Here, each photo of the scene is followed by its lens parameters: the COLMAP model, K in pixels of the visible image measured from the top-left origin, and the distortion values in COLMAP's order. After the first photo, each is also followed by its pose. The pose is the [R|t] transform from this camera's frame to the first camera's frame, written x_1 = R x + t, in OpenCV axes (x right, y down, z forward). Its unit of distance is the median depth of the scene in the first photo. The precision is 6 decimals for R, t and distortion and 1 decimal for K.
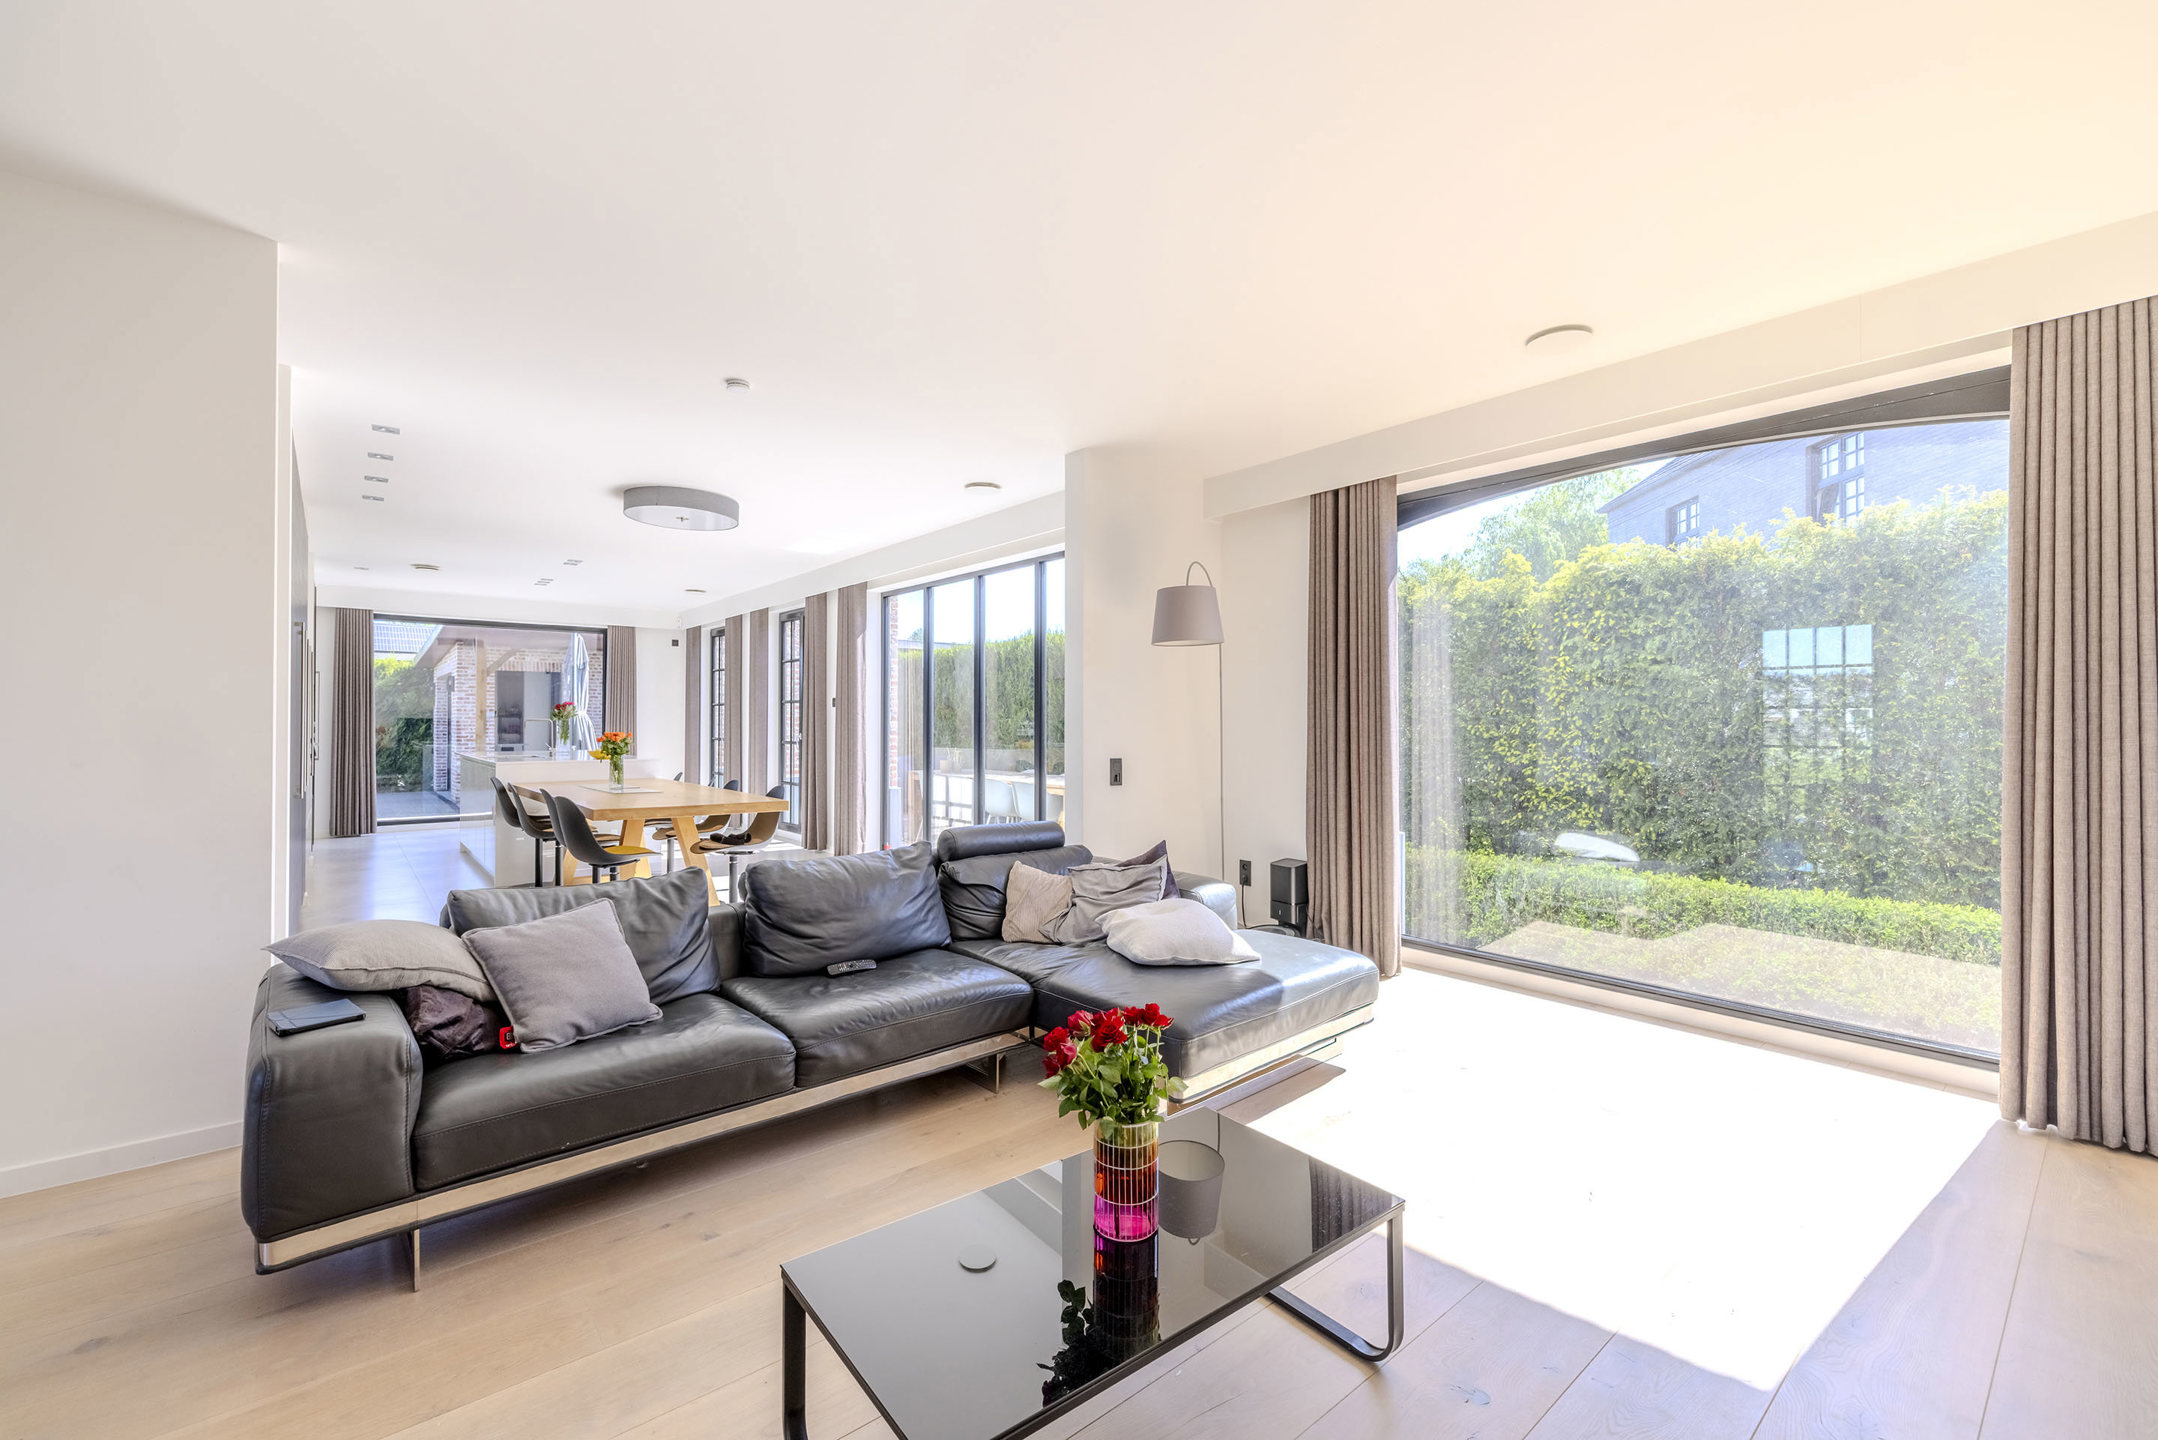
lens RADIAL K [[920.6, 0, 1073.8], [0, 920.6, 712.5], [0, 0, 1]] dist [-0.001272, -0.000323]
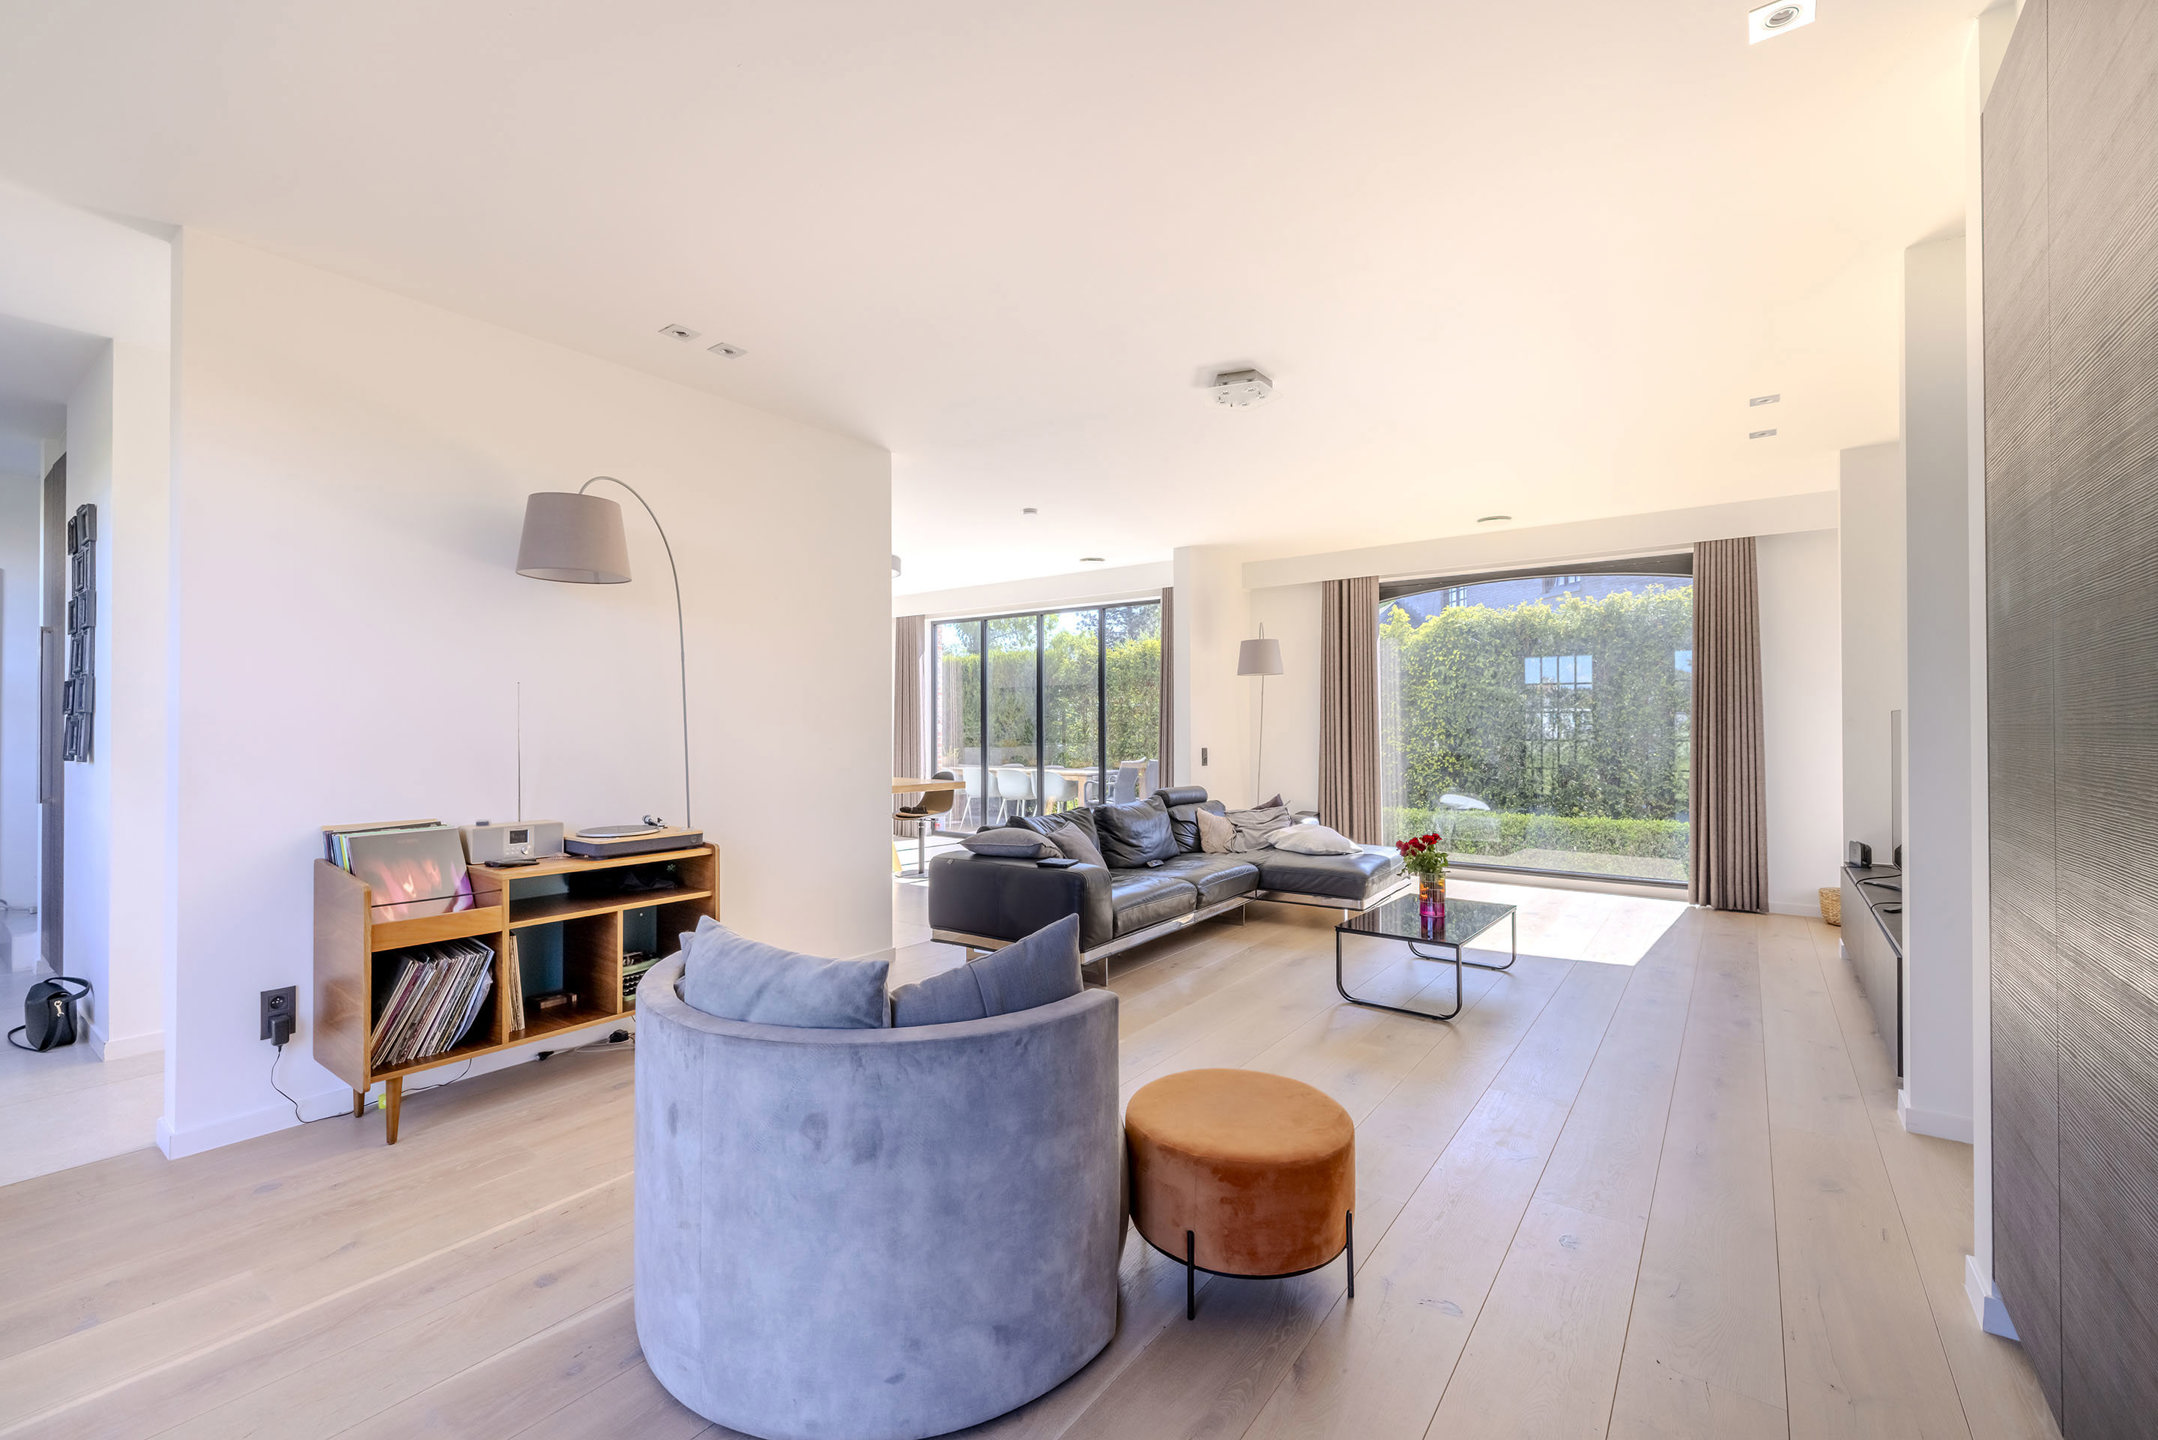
lens RADIAL K [[920.6, 0, 1082.6], [0, 920.6, 720.5], [0, 0, 1]] dist [-0.001272, -0.000323]
pose [[0.971750, -0.002869, 0.235997, -0.534767], [0.001415, 0.999979, 0.006329, -0.006311], [-0.236010, -0.005816, 0.971733, -0.461020]]
